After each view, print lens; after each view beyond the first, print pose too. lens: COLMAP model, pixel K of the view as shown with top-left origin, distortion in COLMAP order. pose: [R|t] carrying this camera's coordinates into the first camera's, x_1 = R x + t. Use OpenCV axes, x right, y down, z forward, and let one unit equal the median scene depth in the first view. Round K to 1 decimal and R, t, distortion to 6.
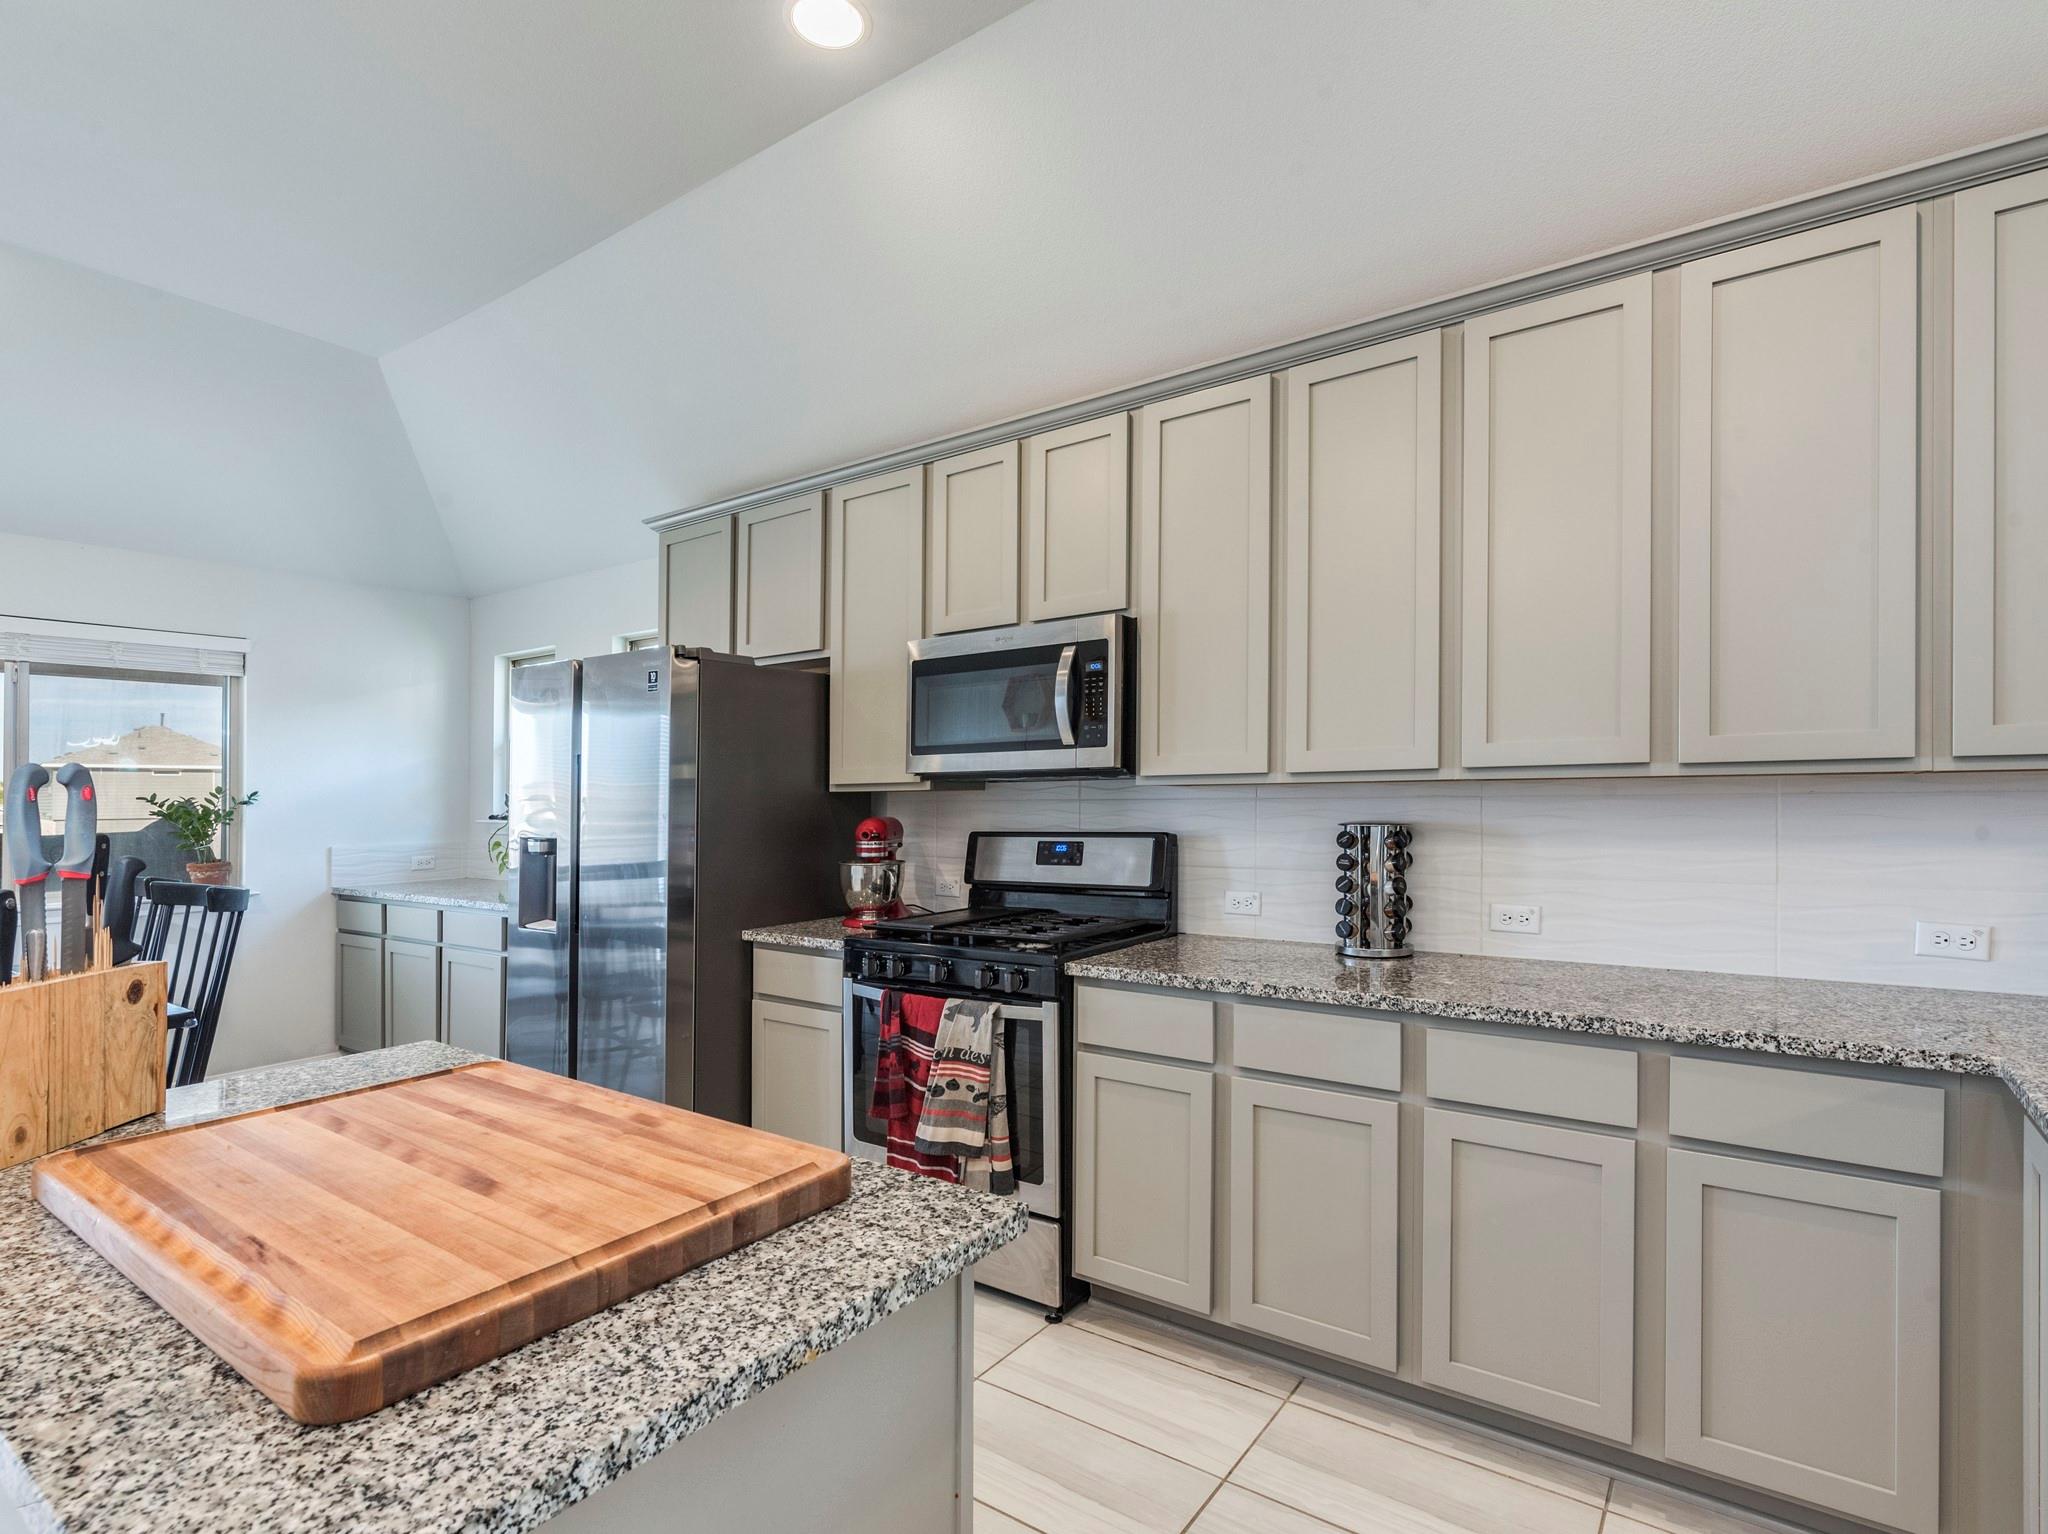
lens RADIAL K [[1023.8, 0, 1036.3], [0, 1023.8, 767.6], [0, 0, 1]] dist [-0.002222, -0.002076]
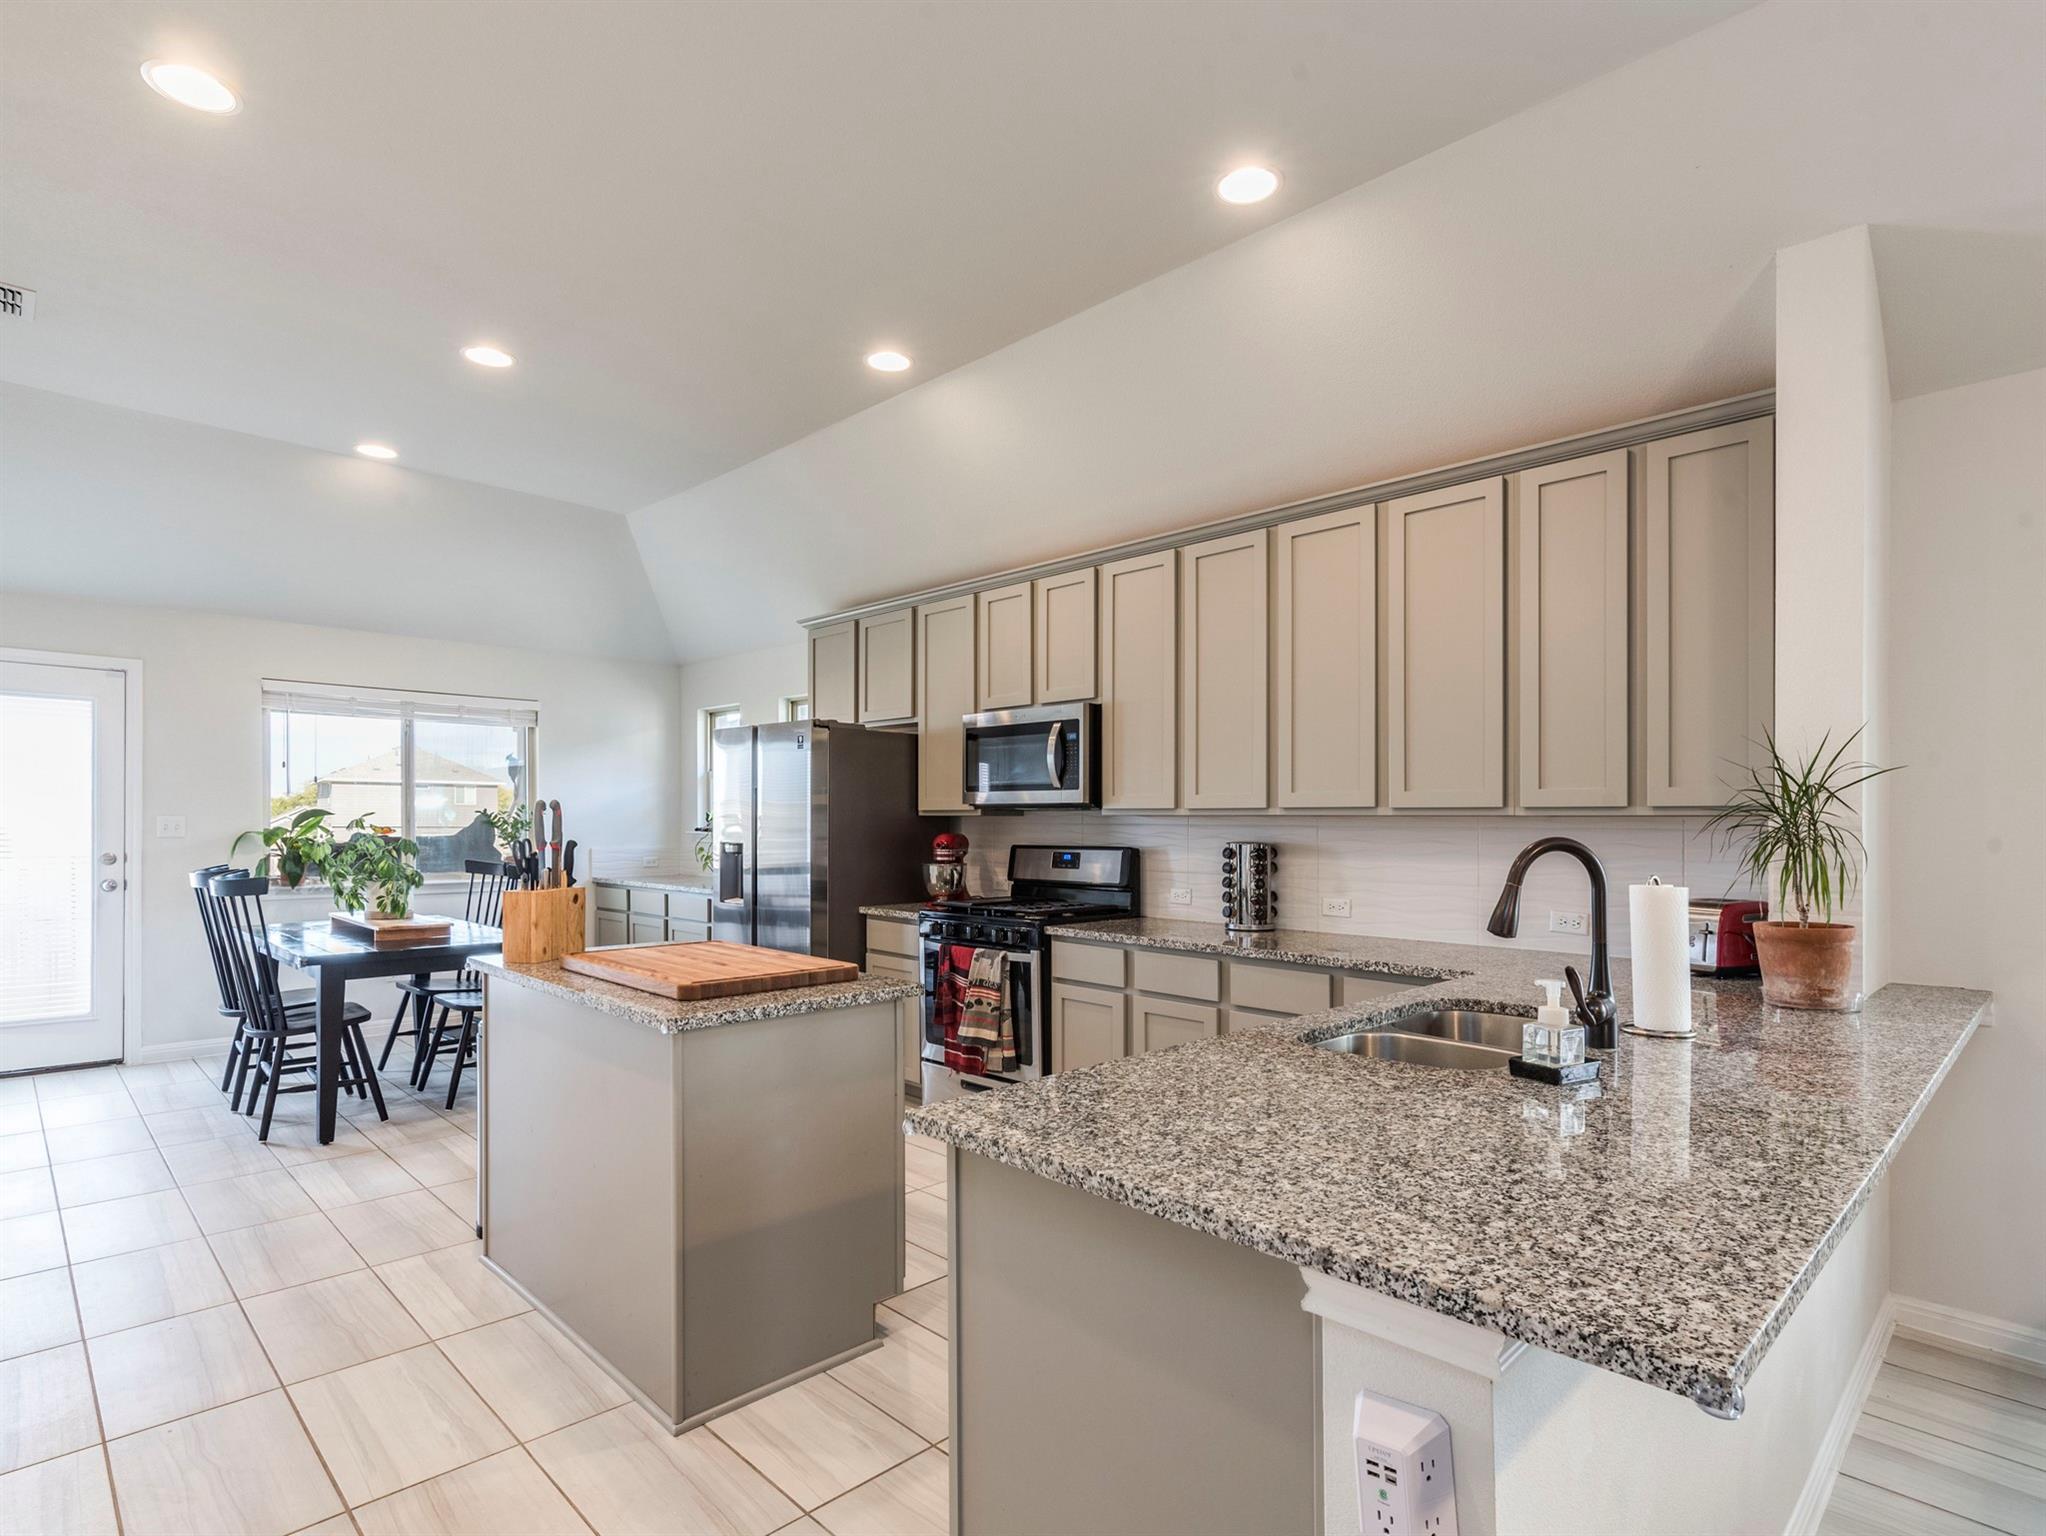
lens RADIAL K [[1049.5, 0, 1020.4], [0, 1049.5, 885.9], [0, 0, 1]] dist [0.002025, 0.000528]
pose [[0.984026, 0.028442, -0.175736, 0.248471], [-0.012292, 0.995654, 0.092311, -0.019503], [0.177598, -0.088677, 0.980100, -0.538169]]
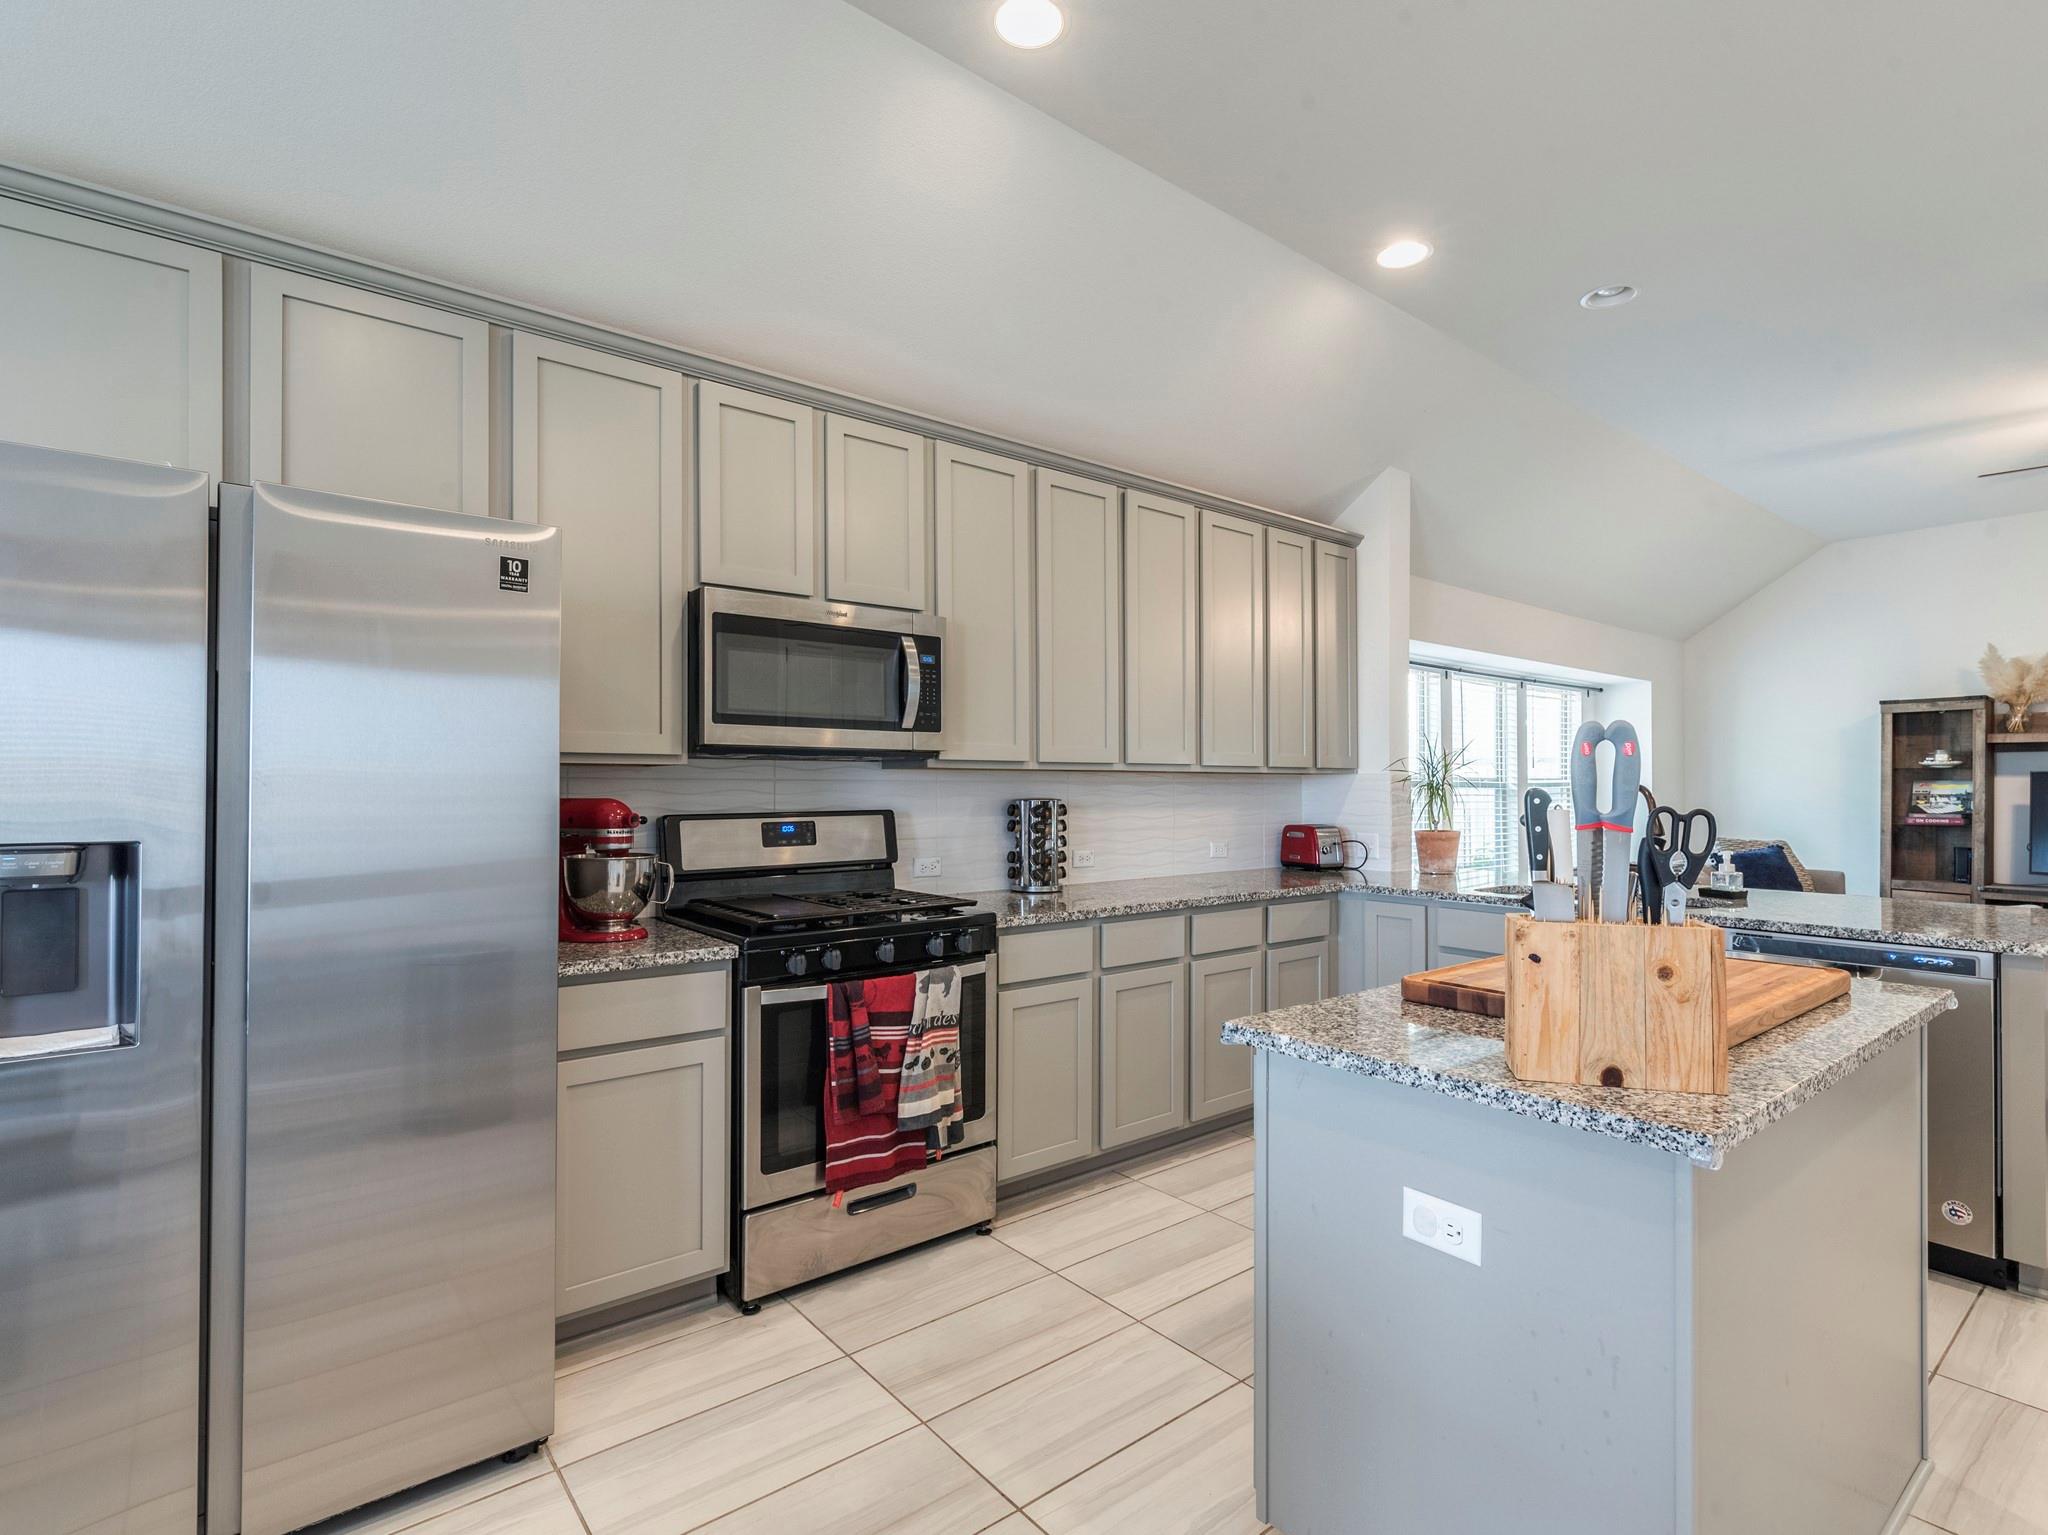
lens RADIAL K [[993.9, 0, 1024.8], [0, 993.9, 772.2], [0, 0, 1]] dist [-0.002144, -0.000415]
pose [[0.276620, 0.027112, 0.960597, -0.957648], [-0.032039, 0.999306, -0.018978, 0.040866], [-0.960445, -0.025527, 0.277297, 0.600345]]
